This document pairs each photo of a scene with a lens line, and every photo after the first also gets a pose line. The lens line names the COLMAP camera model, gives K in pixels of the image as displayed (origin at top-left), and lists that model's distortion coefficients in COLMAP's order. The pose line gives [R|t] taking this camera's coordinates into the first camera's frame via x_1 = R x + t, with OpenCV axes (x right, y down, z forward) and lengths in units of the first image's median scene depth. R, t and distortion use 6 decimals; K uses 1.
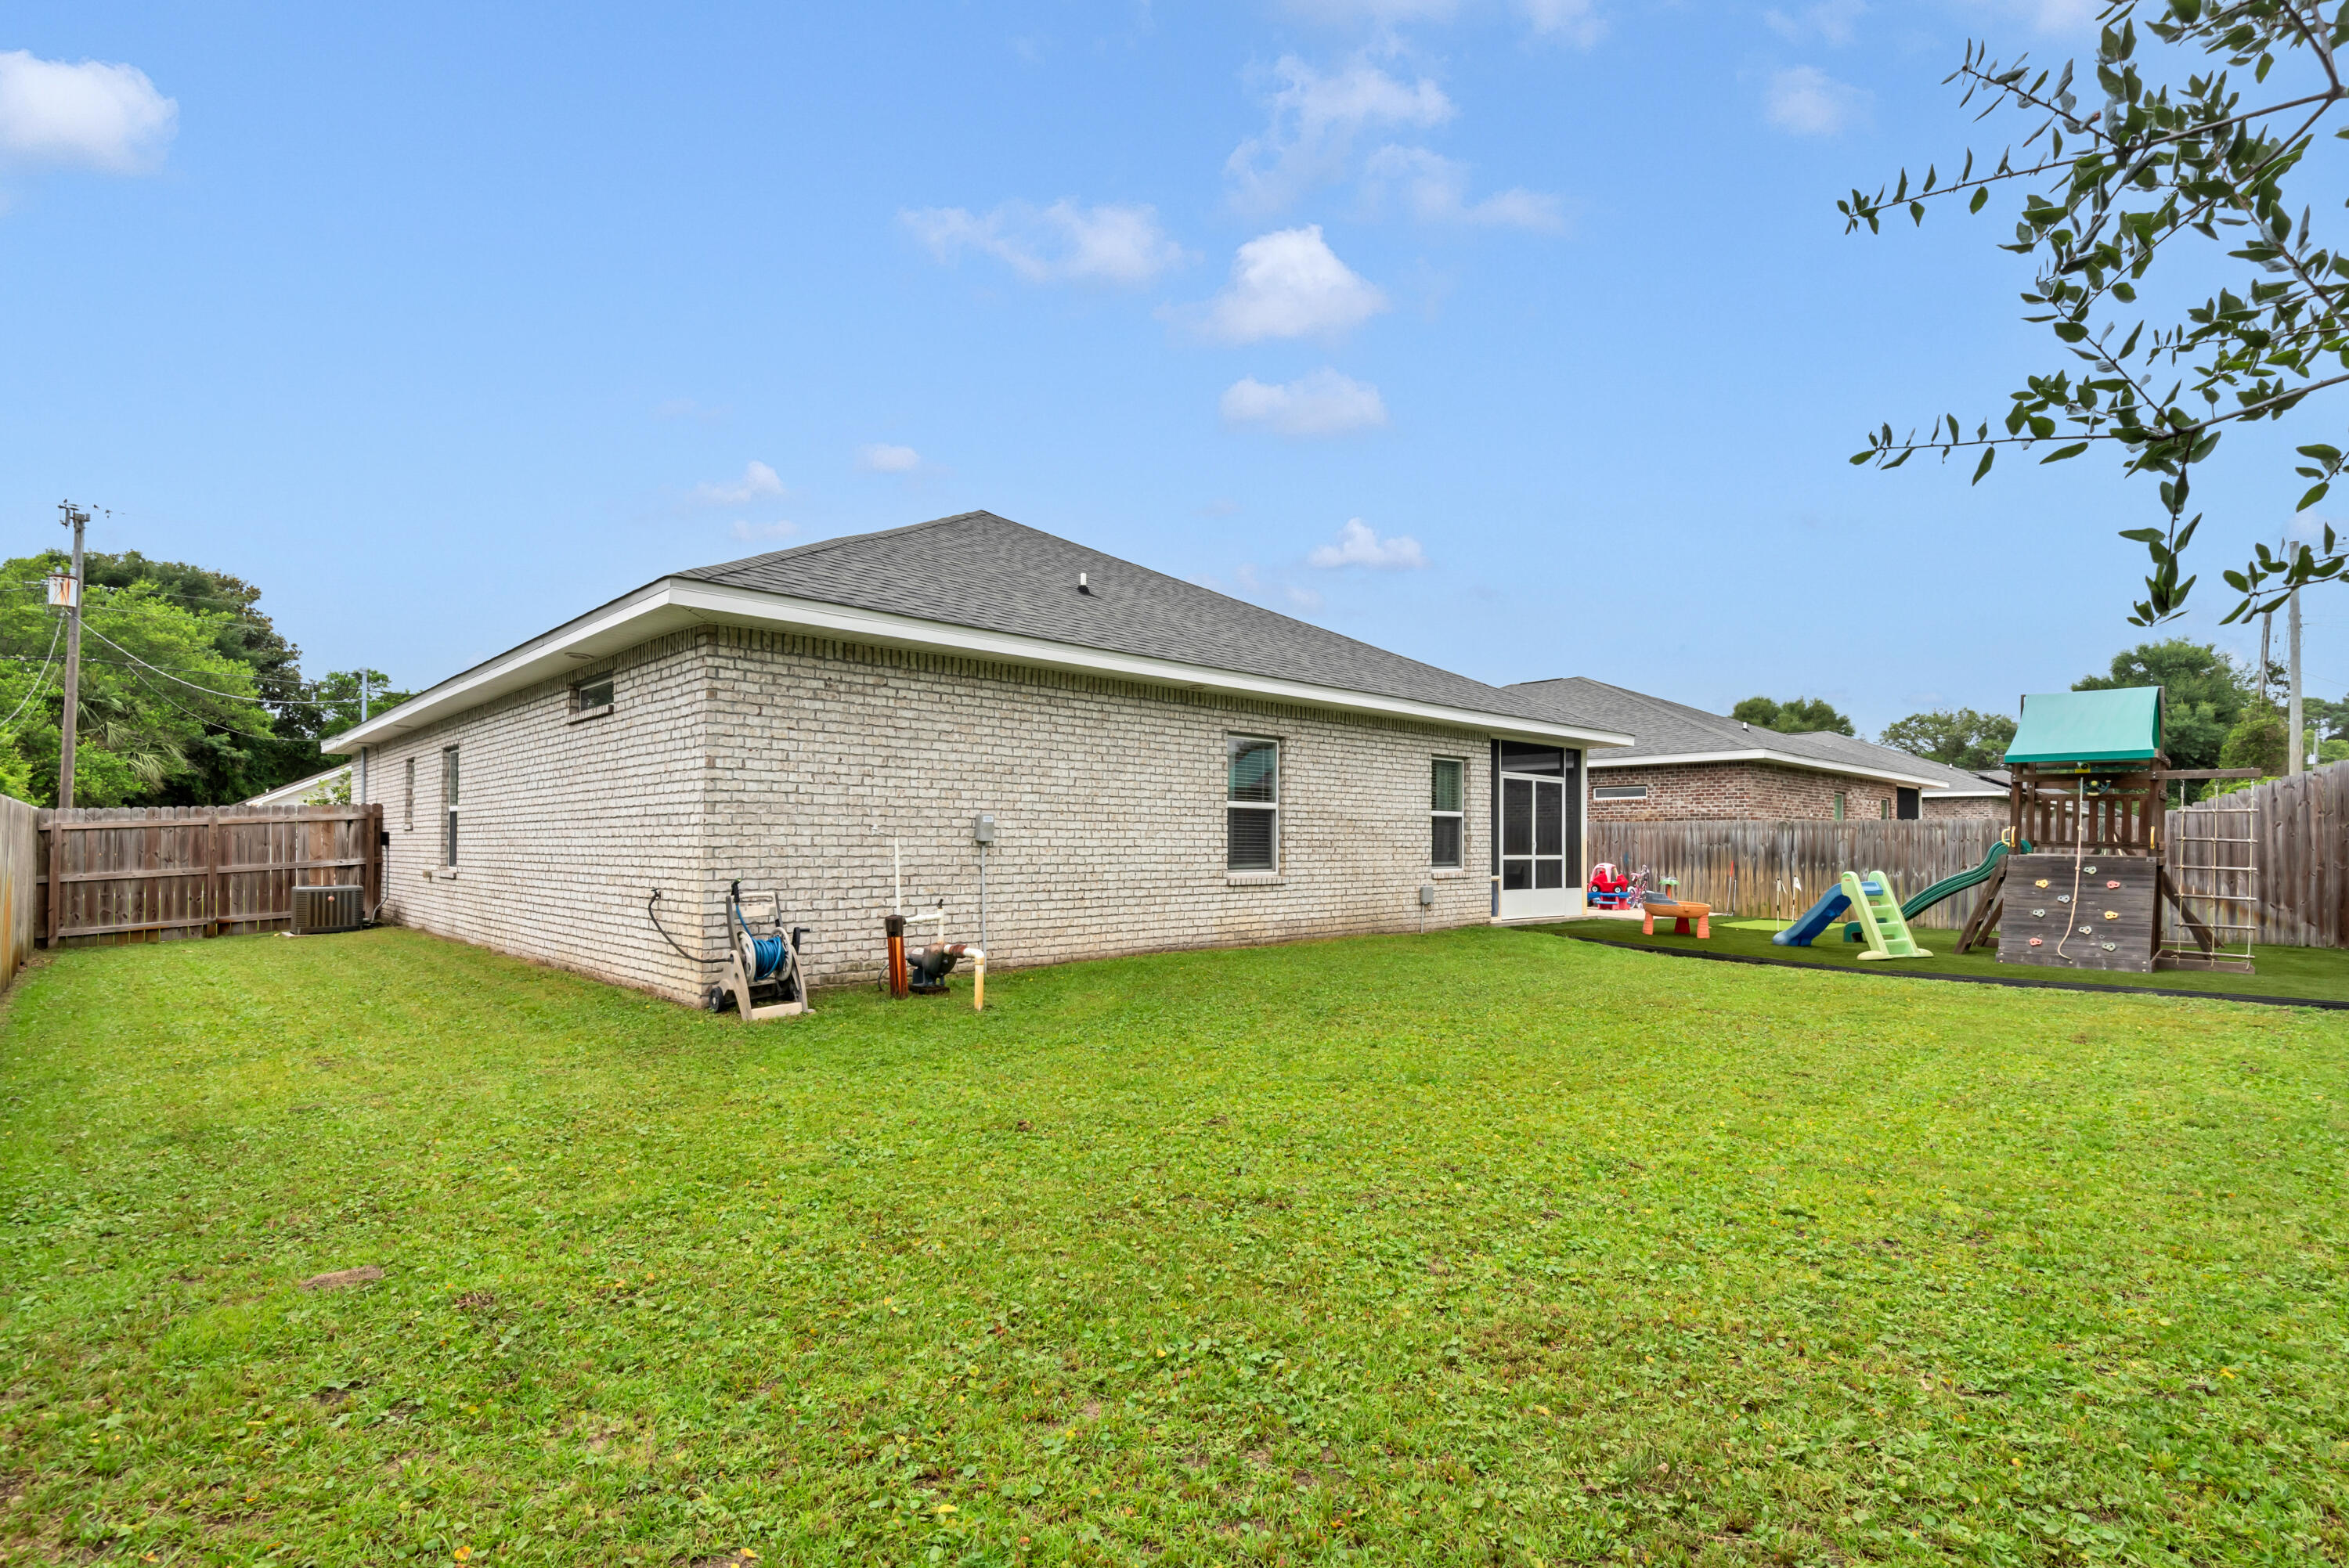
lens RADIAL K [[1075.9, 0, 1185.5], [0, 1075.9, 798.8], [0, 0, 1]] dist [0.003938, -0.000064]
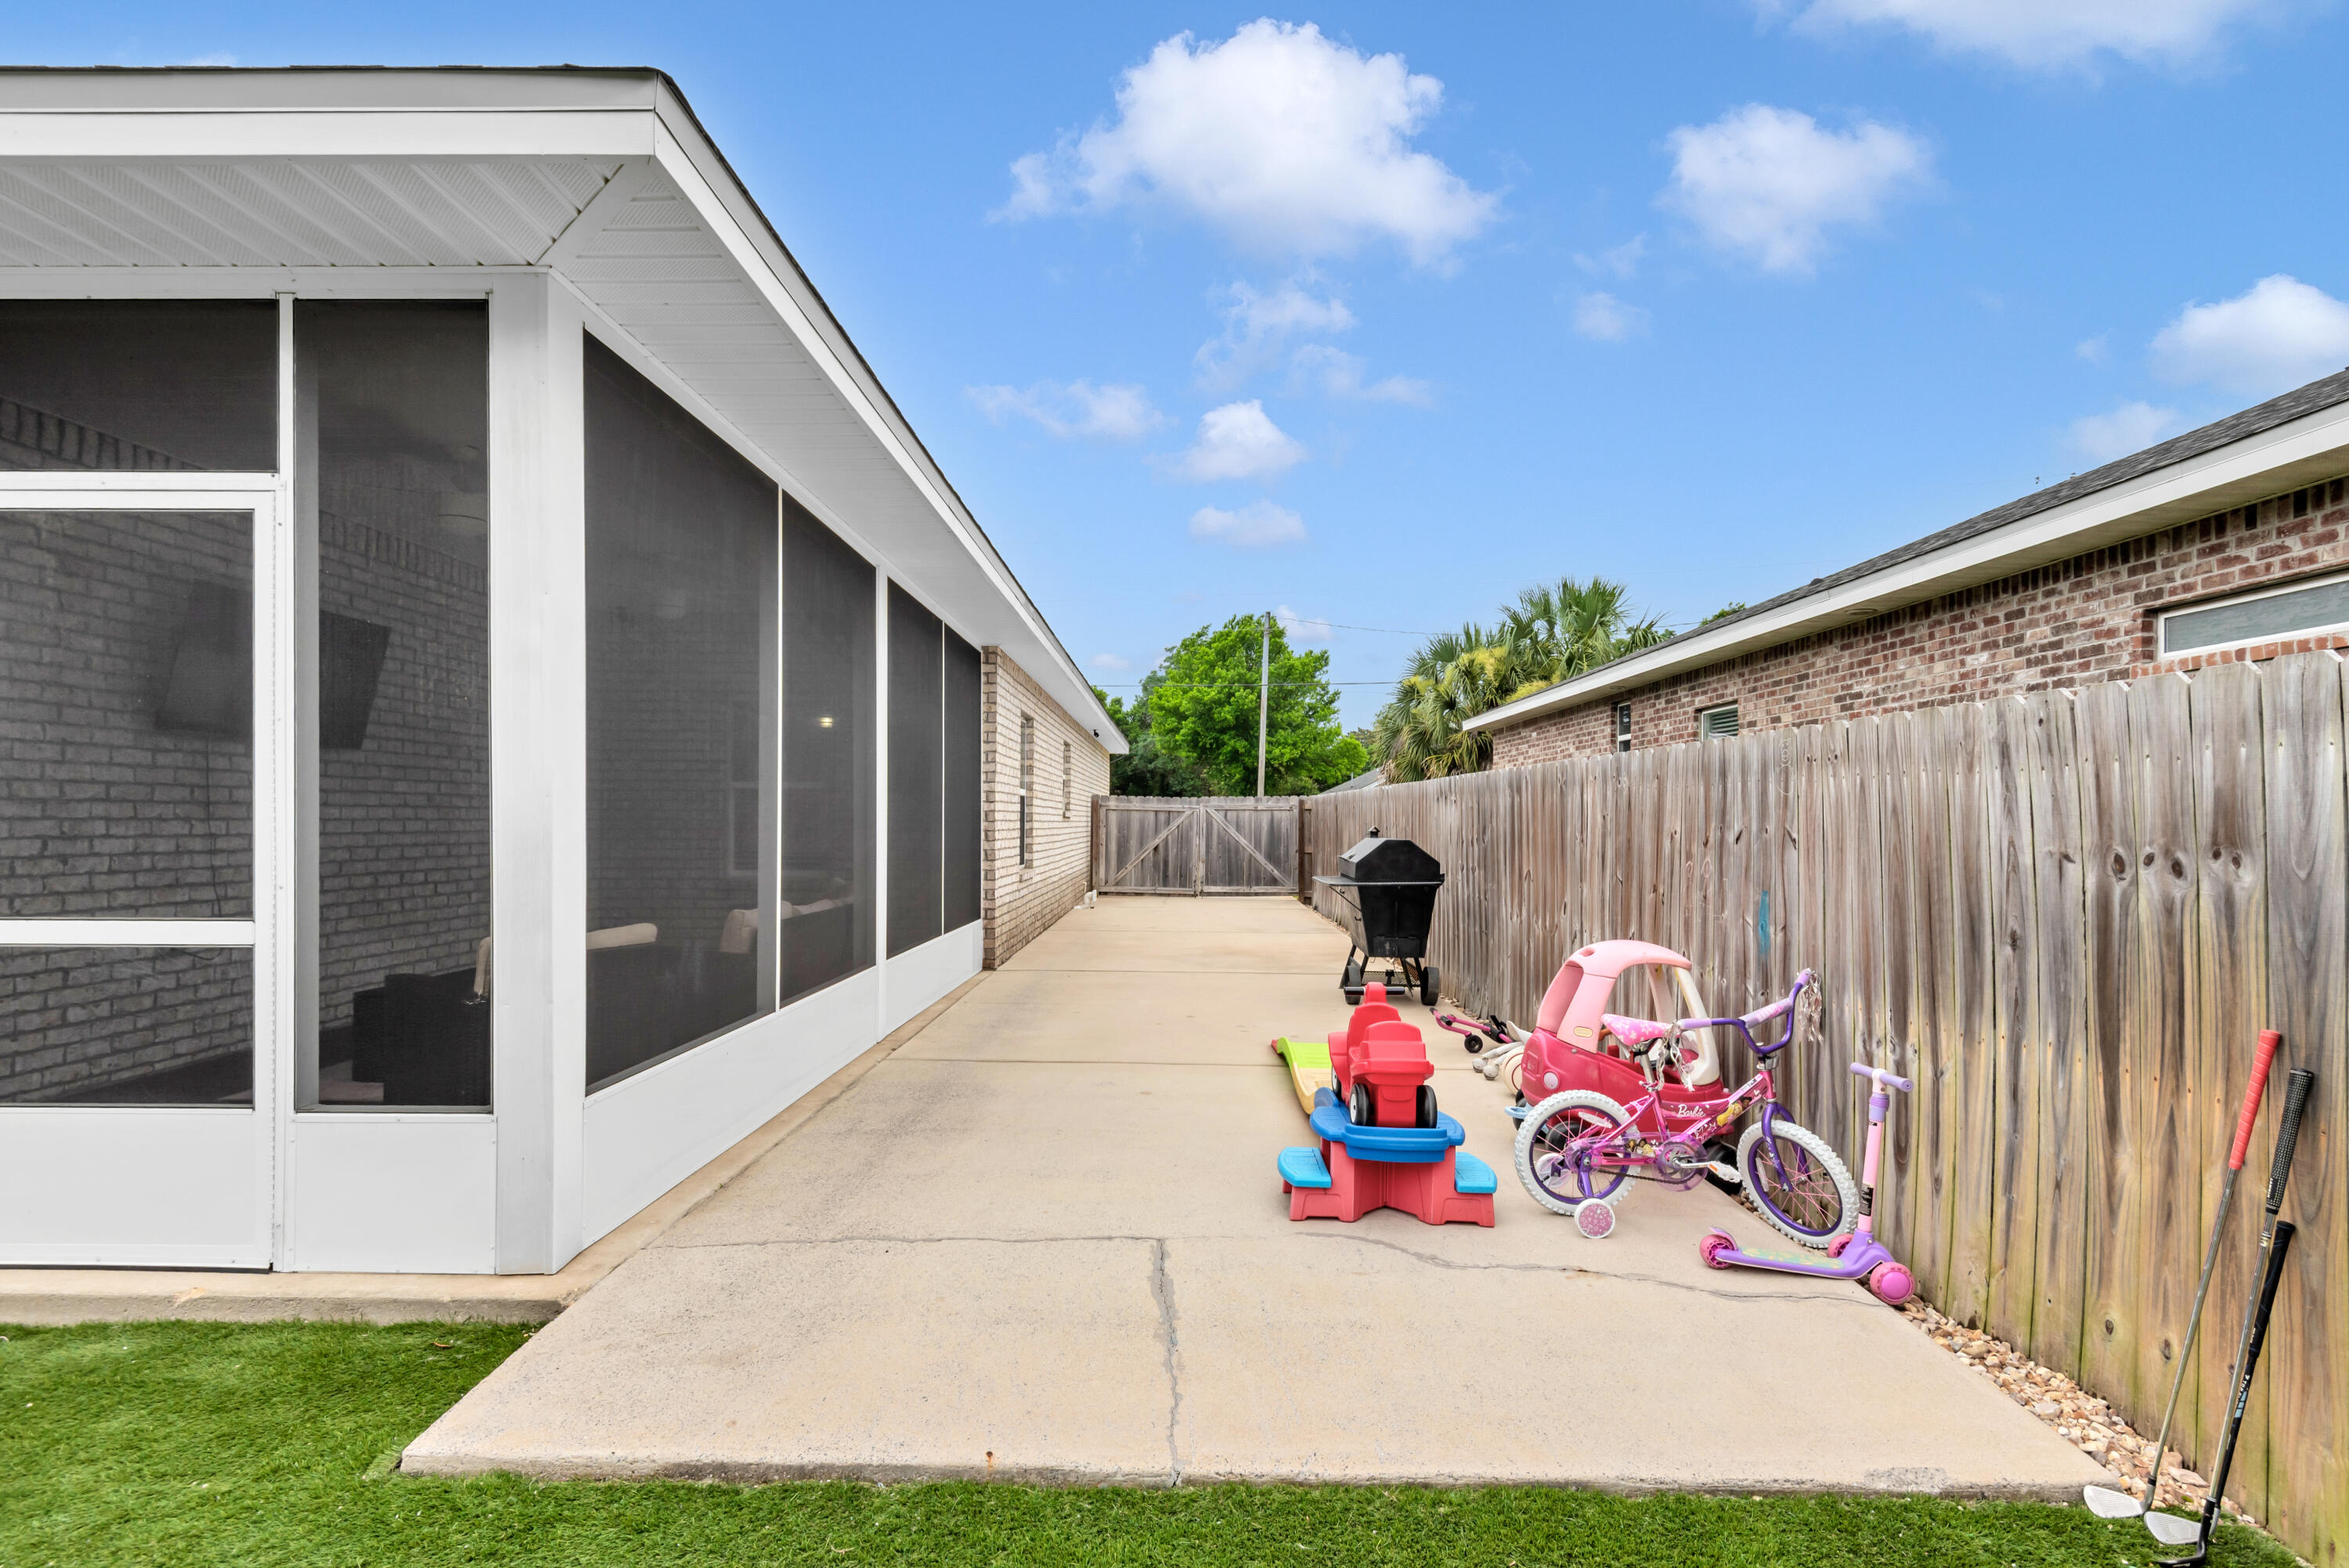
lens RADIAL K [[1120.2, 0, 1175.6], [0, 1120.2, 820.8], [0, 0, 1]] dist [0.004493, -0.000107]
pose [[0.721951, -0.001238, -0.691943, 0.971672], [0.030441, 0.999087, 0.029974, 0.057593], [0.691274, -0.042703, 0.721330, 1.614125]]
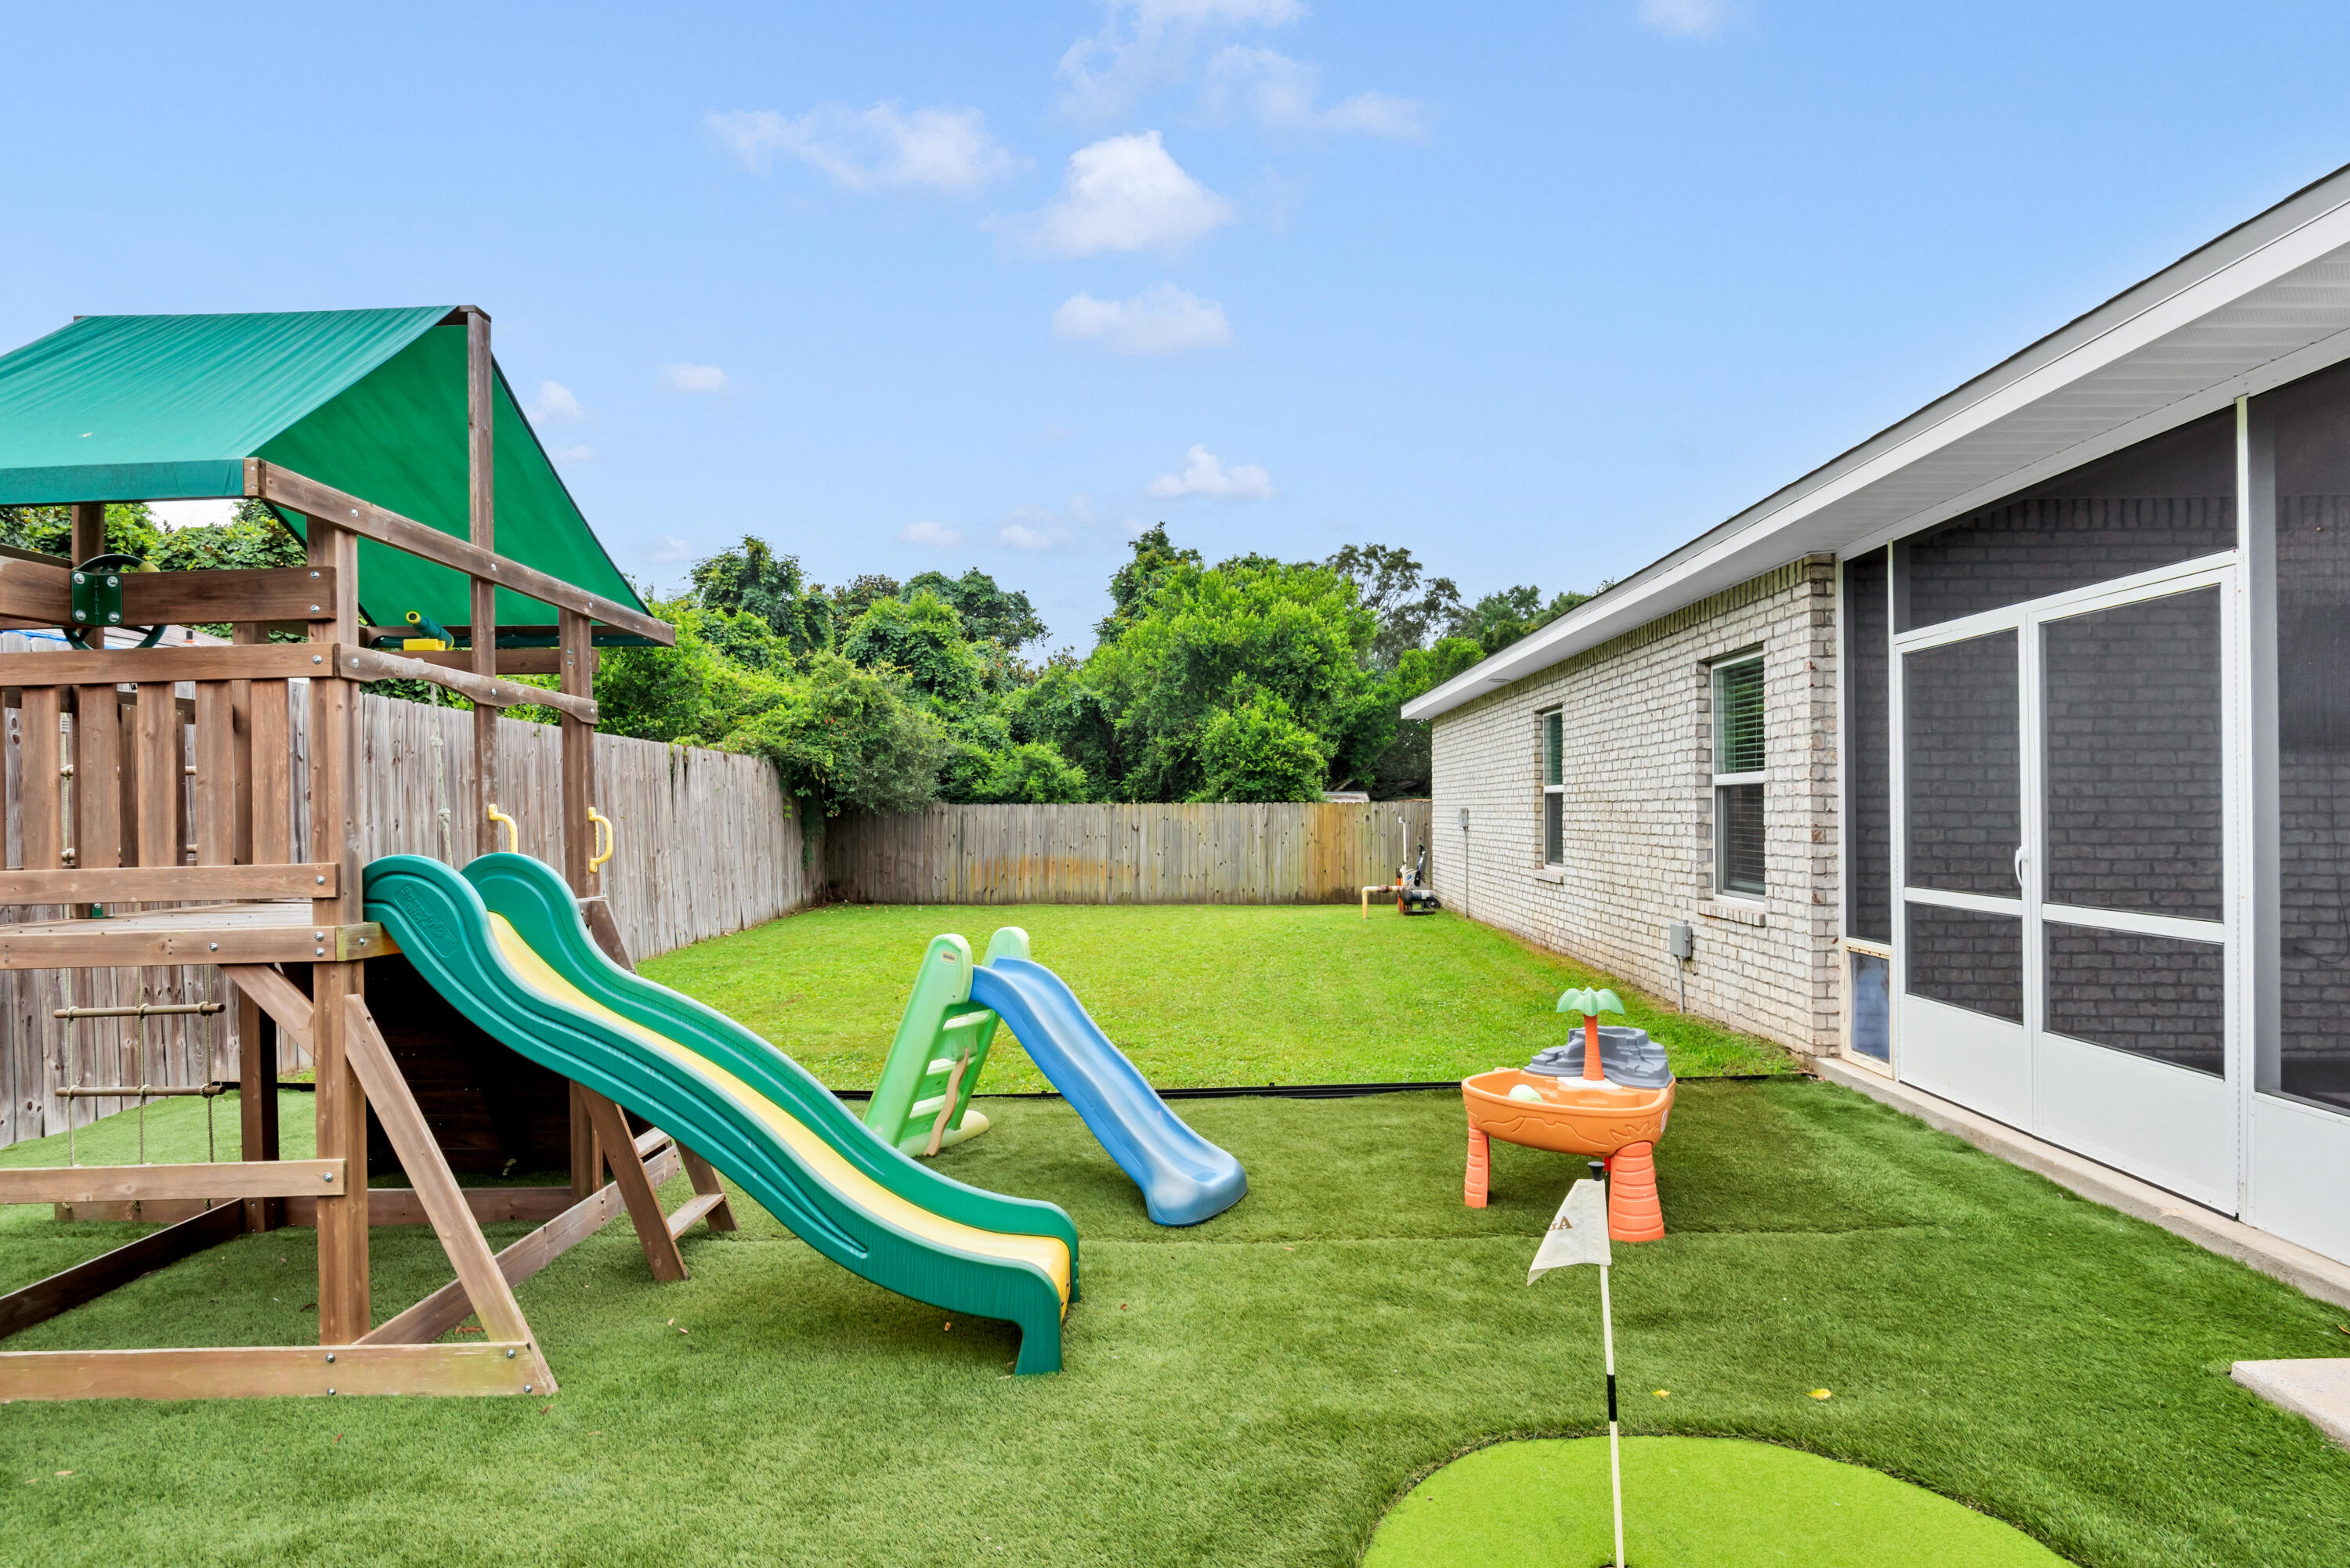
lens RADIAL K [[1149.3, 0, 1181.0], [0, 1149.3, 803.7], [0, 0, 1]] dist [0.038970, -0.033253]
pose [[-0.704589, -0.007882, -0.709572, 1.086815], [0.026964, 0.998919, -0.037871, 0.052491], [0.709103, -0.045816, -0.703614, 1.685489]]
